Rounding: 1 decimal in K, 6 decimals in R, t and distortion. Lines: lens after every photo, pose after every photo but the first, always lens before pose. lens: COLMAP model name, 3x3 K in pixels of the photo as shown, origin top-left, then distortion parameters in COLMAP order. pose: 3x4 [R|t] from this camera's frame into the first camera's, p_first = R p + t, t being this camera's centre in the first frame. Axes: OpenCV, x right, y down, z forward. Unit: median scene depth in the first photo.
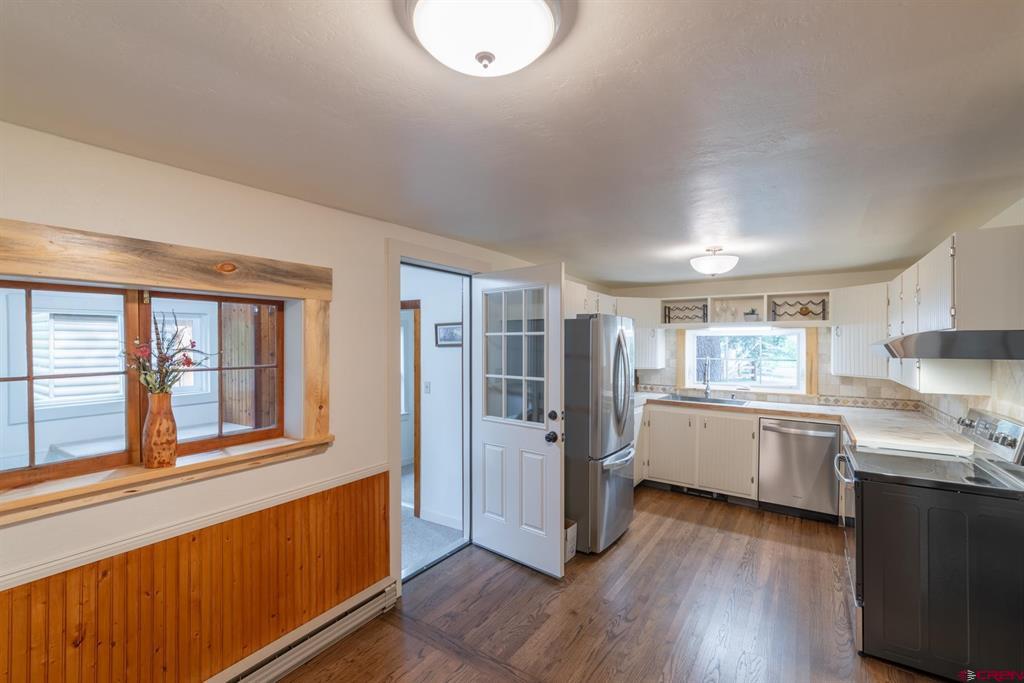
lens RADIAL K [[443.4, 0, 510.8], [0, 443.4, 343.0], [0, 0, 1]] dist [0.002602, 0.000410]
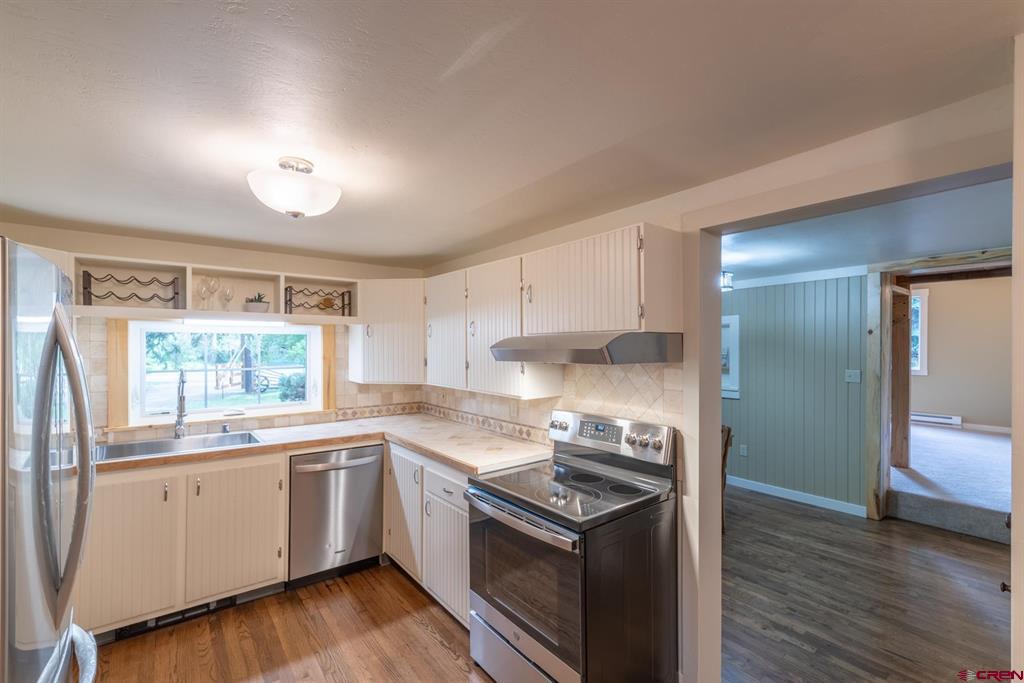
lens RADIAL K [[443.4, 0, 510.7], [0, 443.4, 347.9], [0, 0, 1]] dist [0.002602, 0.000410]
pose [[0.314631, -0.006344, 0.949193, 0.028339], [-0.000014, 0.999978, 0.006688, 0.000326], [-0.949214, -0.002118, 0.314624, 0.447263]]
